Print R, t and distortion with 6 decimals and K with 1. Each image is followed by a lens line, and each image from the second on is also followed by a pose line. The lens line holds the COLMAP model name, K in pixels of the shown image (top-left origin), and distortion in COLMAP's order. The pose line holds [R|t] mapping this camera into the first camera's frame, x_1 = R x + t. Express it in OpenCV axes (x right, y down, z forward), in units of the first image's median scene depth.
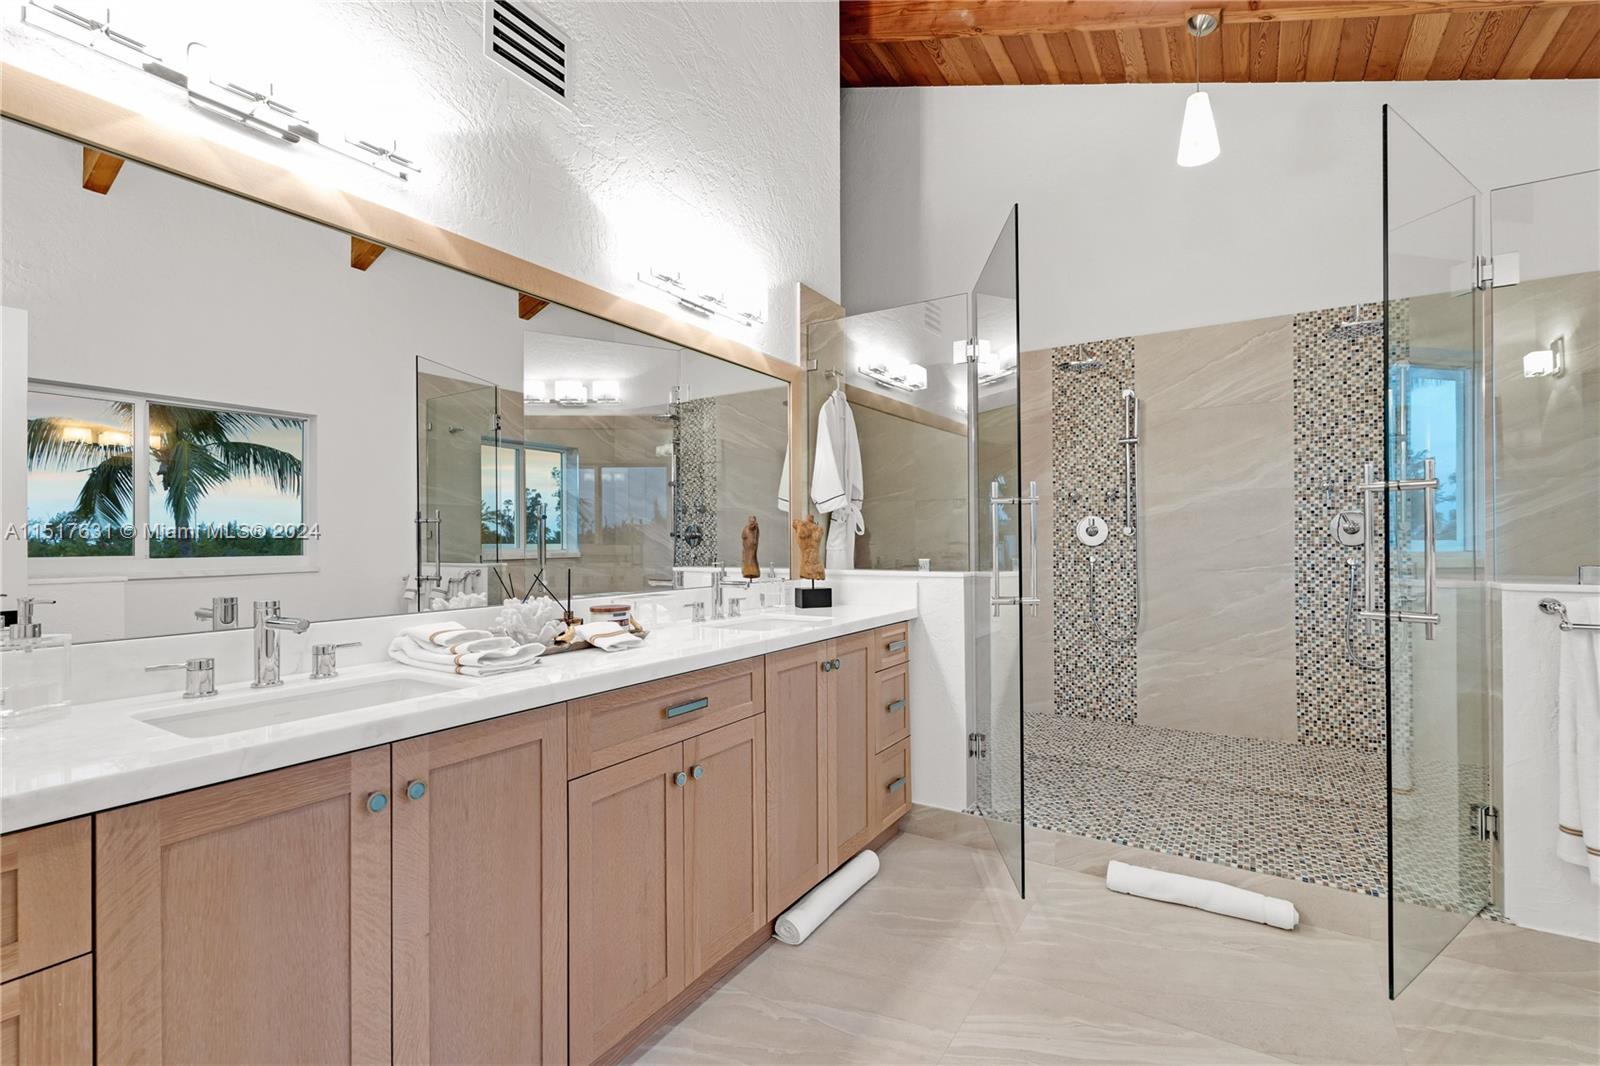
lens RADIAL K [[724.1, 0, 833.3], [0, 724.1, 545.2], [0, 0, 1]] dist [0.000401, 0.000080]
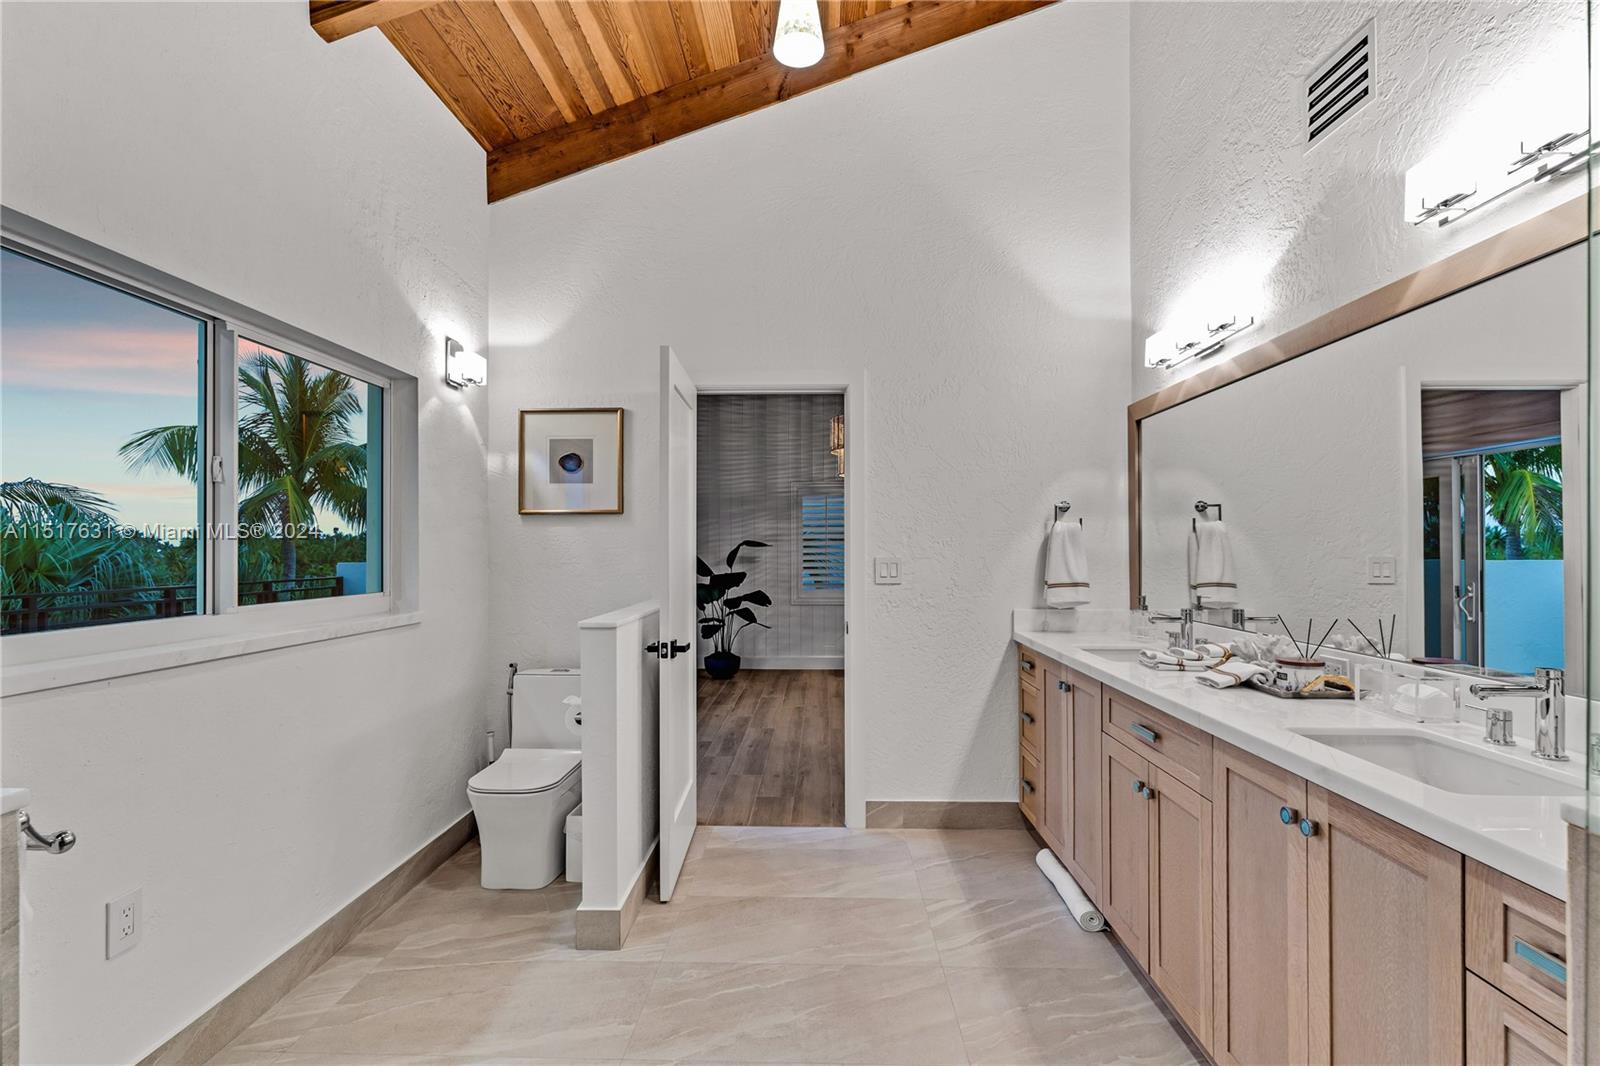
lens RADIAL K [[745.2, 0, 797.2], [0, 745.2, 543.5], [0, 0, 1]] dist [0.001258, 0.000122]
pose [[-0.879602, 0.004383, -0.475690, 0.696248], [0.007987, 0.999953, -0.005555, -0.061561], [0.475643, -0.008685, -0.879596, 1.477517]]
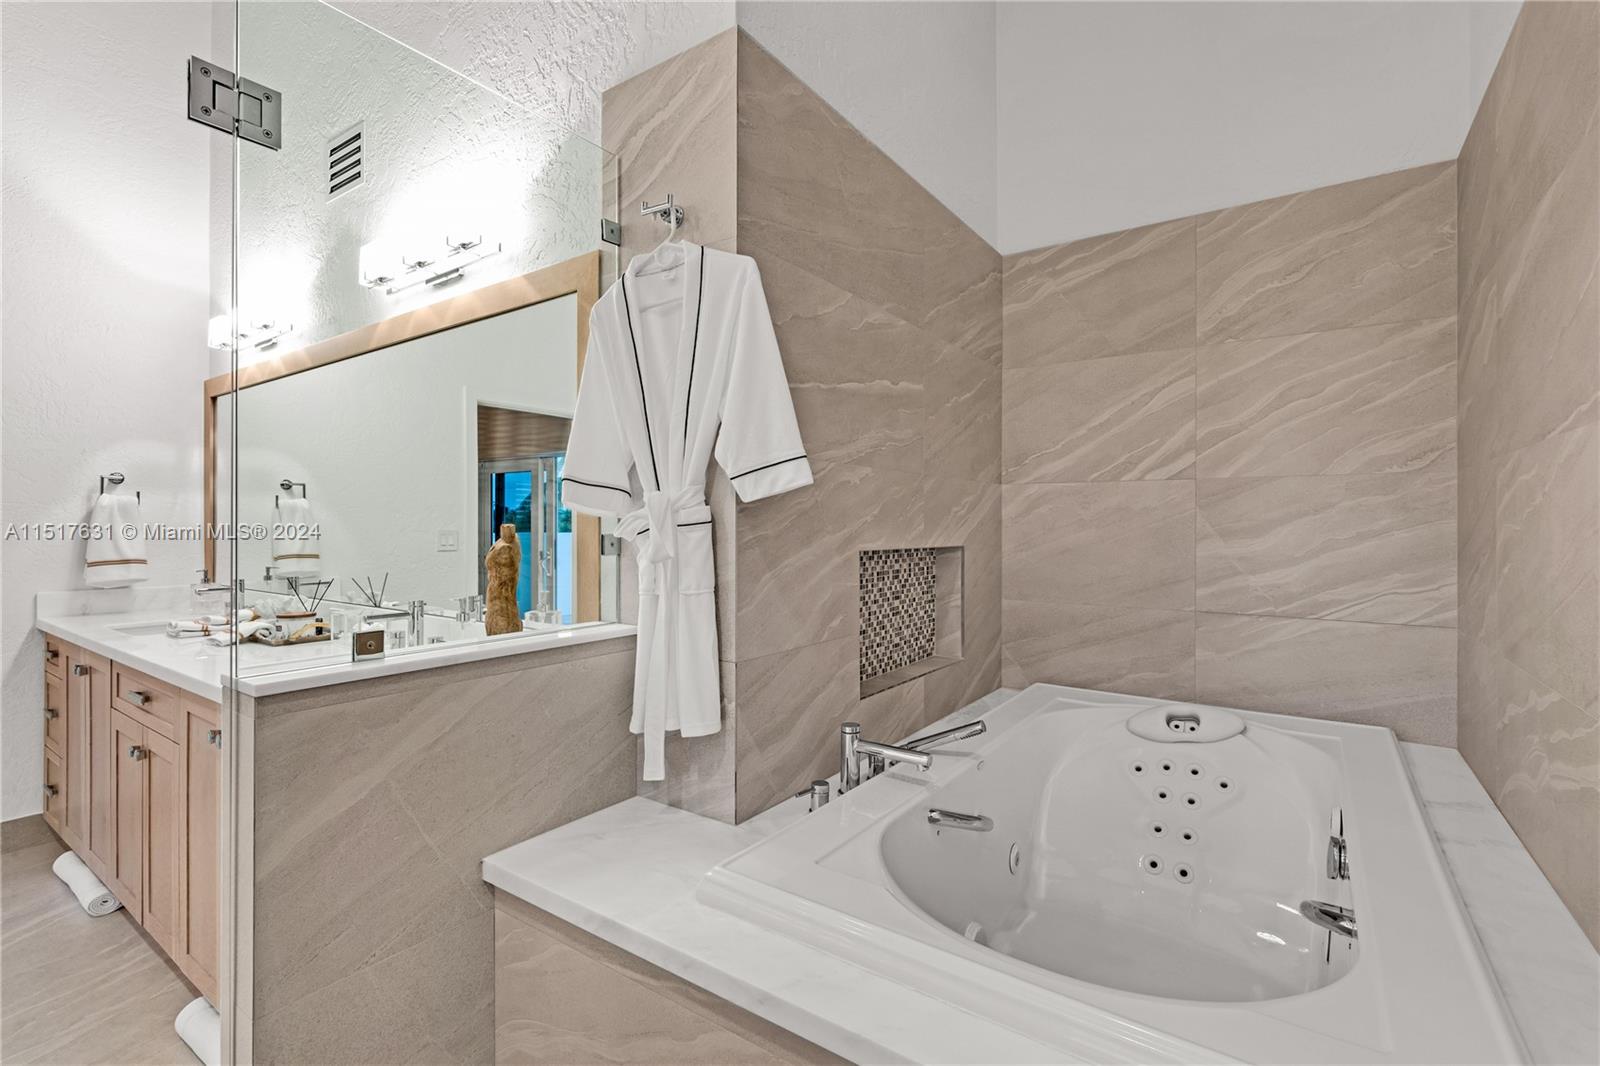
lens RADIAL K [[717.5, 0, 797.7], [0, 717.5, 520.0], [0, 0, 1]] dist [-0.001193, -0.000173]
pose [[-0.089060, 0.002165, -0.996024, 0.732503], [0.003953, 0.999991, 0.001820, -0.059116], [0.996018, -0.003776, -0.089067, 1.819590]]
